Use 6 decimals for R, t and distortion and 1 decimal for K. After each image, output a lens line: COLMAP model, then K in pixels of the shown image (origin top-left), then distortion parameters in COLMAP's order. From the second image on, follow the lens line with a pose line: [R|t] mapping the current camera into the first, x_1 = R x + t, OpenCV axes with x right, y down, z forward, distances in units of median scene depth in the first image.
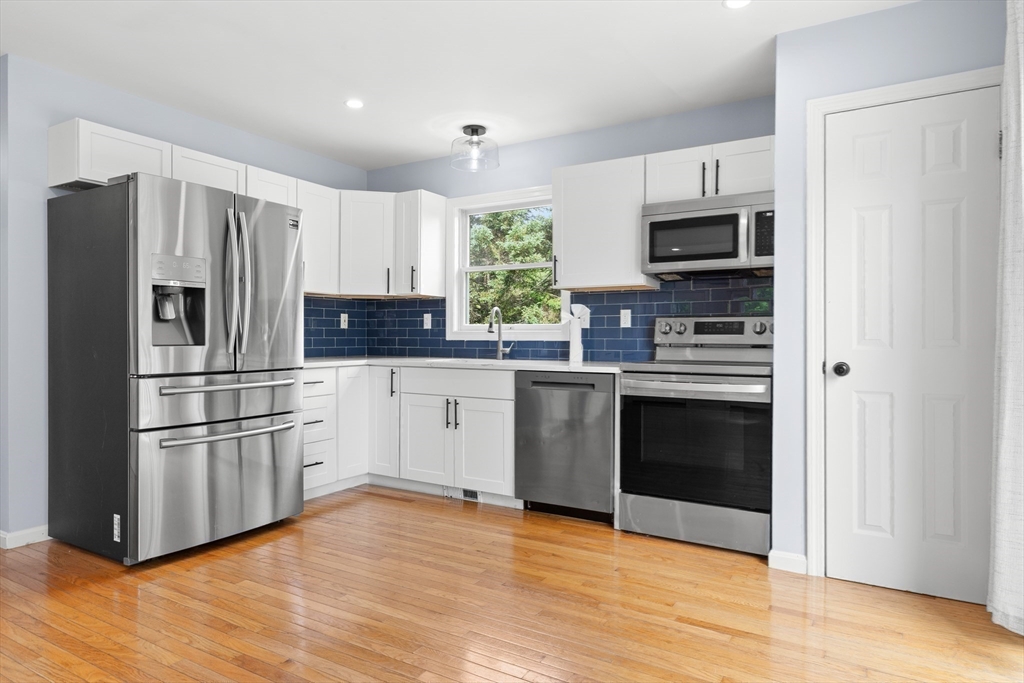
lens RADIAL K [[615.3, 0, 512.0], [0, 615.3, 341.5], [0, 0, 1]] dist [0.001783, 0.001585]
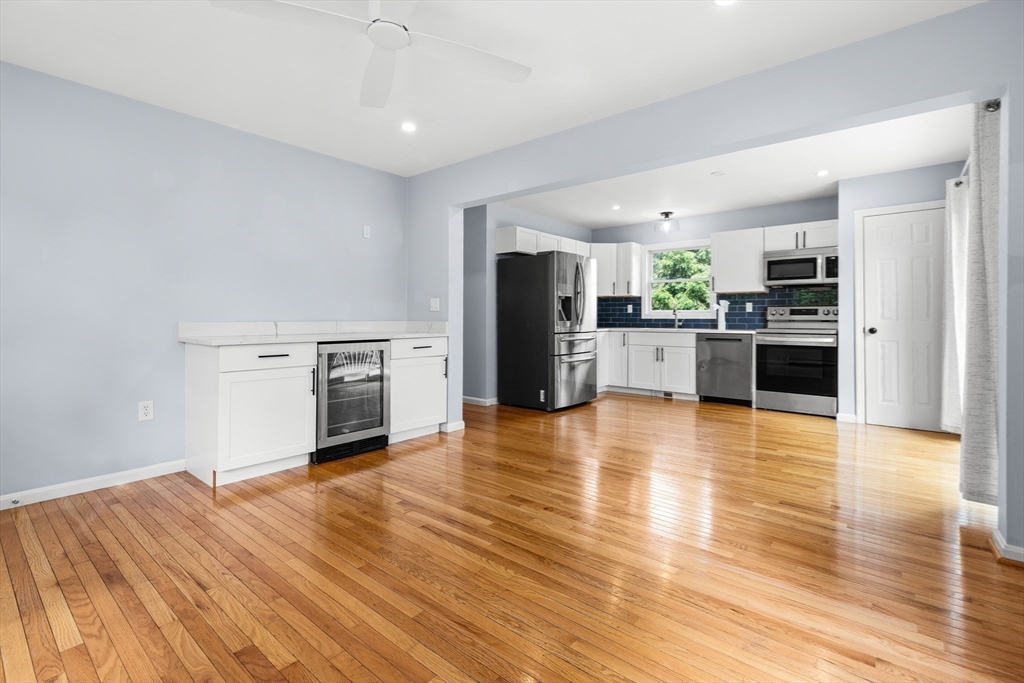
lens RADIAL K [[464.5, 0, 511.2], [0, 464.5, 317.4], [0, 0, 1]] dist [0.001394, -0.000151]
pose [[0.987824, -0.003155, -0.155546, -0.375553], [0.002151, 0.999976, -0.006626, 0.003657], [0.155563, 0.006210, 0.987806, -0.655945]]
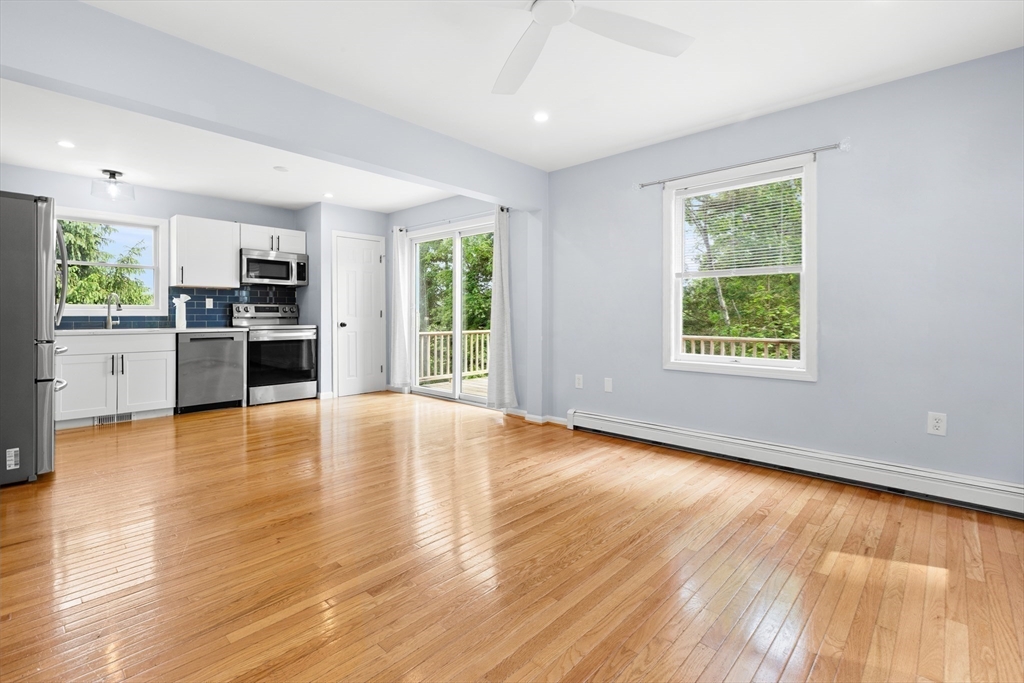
lens RADIAL K [[471.2, 0, 515.6], [0, 471.2, 314.9], [0, 0, 1]] dist [0.012373, 0.000121]
pose [[0.212038, -0.003644, 0.977255, -1.115984], [0.004484, 0.999986, 0.002756, -0.003558], [-0.977251, 0.003798, 0.212052, -0.212664]]
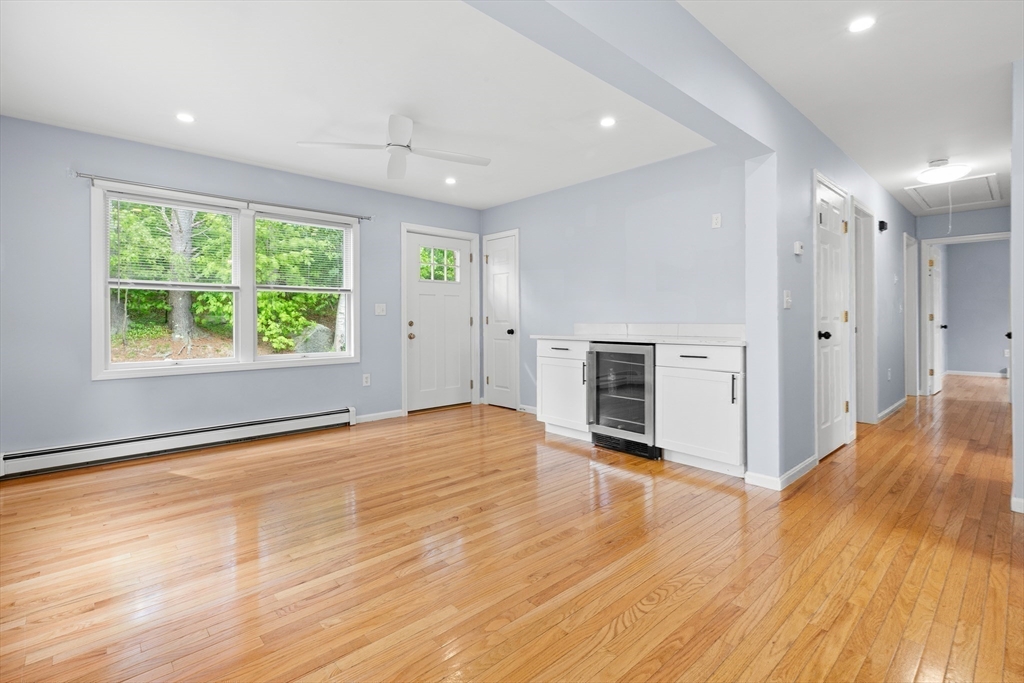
lens RADIAL K [[471.2, 0, 515.6], [0, 471.2, 314.9], [0, 0, 1]] dist [0.012373, 0.000121]
pose [[-0.280352, -0.013163, -0.959807, 0.219517], [0.002185, 0.999895, -0.014351, -0.001676], [0.959895, -0.006121, -0.280293, 0.334579]]
